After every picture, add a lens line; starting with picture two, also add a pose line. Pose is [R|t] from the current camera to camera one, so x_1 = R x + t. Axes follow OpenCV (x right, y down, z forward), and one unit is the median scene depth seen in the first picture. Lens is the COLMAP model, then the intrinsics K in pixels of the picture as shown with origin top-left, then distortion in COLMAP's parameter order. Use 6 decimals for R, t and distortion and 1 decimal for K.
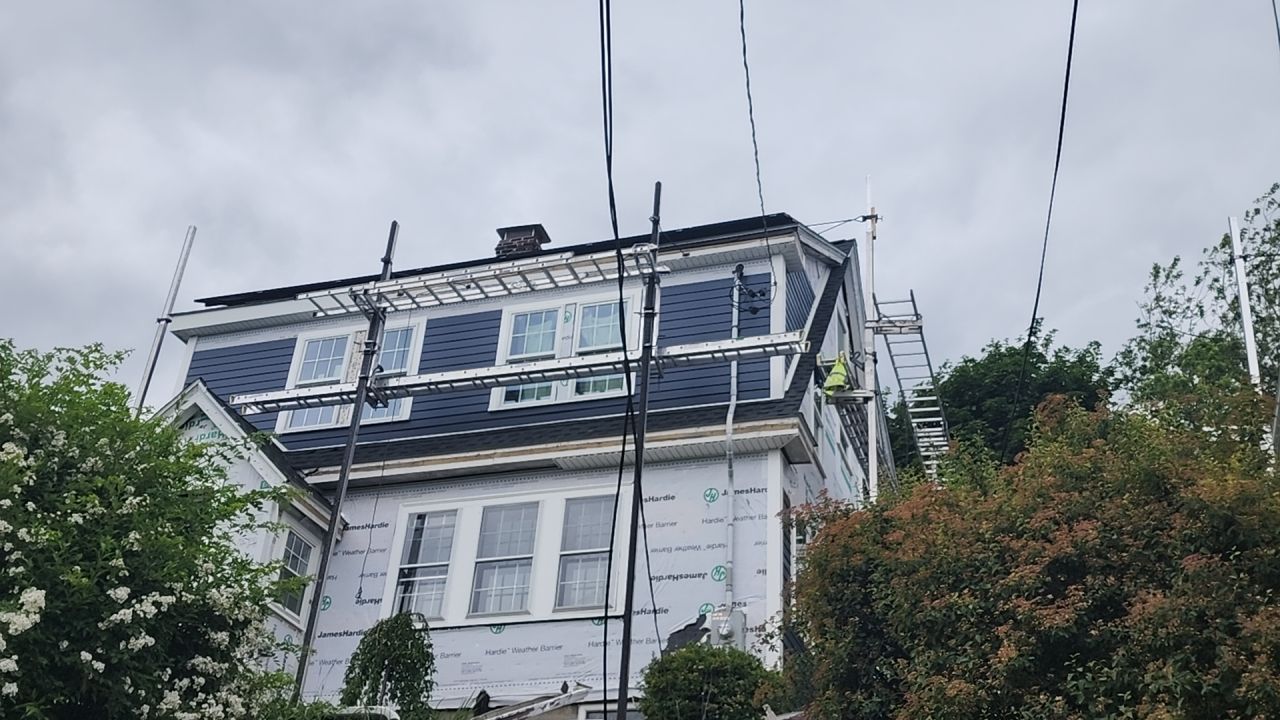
lens RADIAL K [[1314.7, 0, 640.0], [0, 1314.7, 360.0], [0, 0, 1]] dist [0.124010, 0.001469]
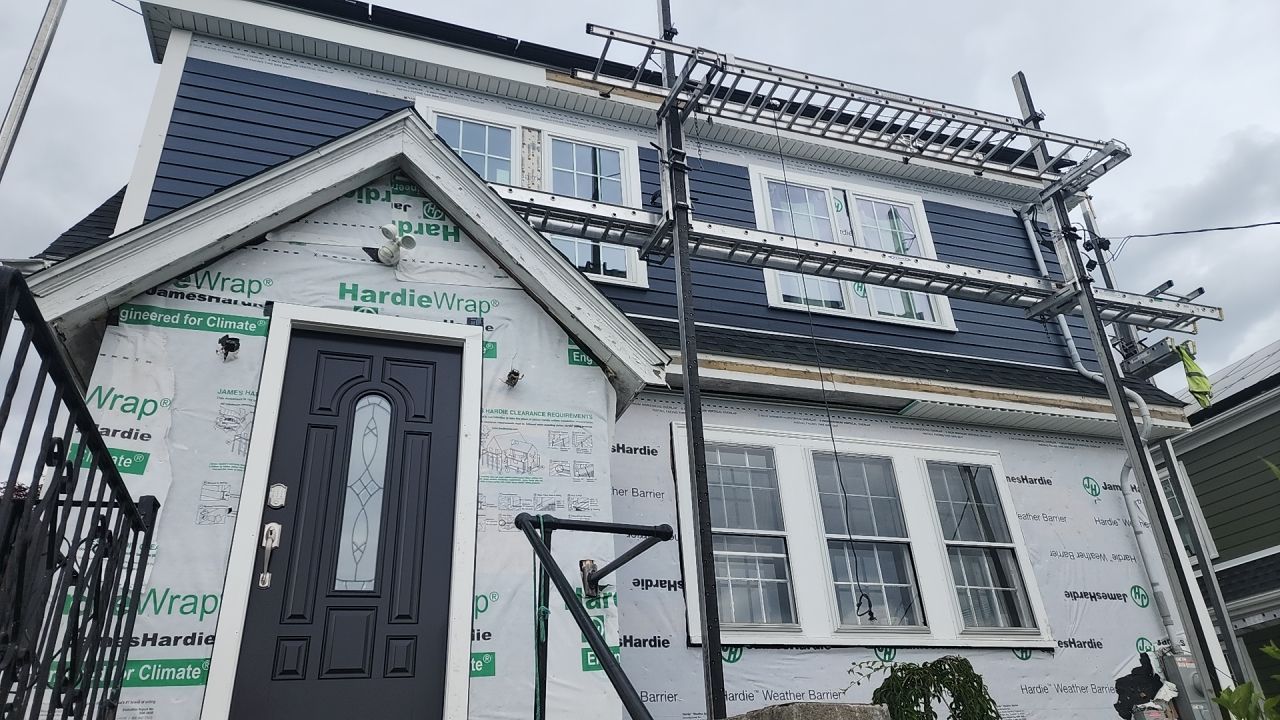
lens RADIAL K [[870.9, 0, 640.0], [0, 870.9, 360.0], [0, 0, 1]] dist [0.007074, 0.000750]
pose [[0.798887, 0.193142, 0.569628, -0.461094], [-0.226870, 0.973851, -0.012022, 0.095338], [-0.557055, -0.119627, 0.821815, 0.725126]]
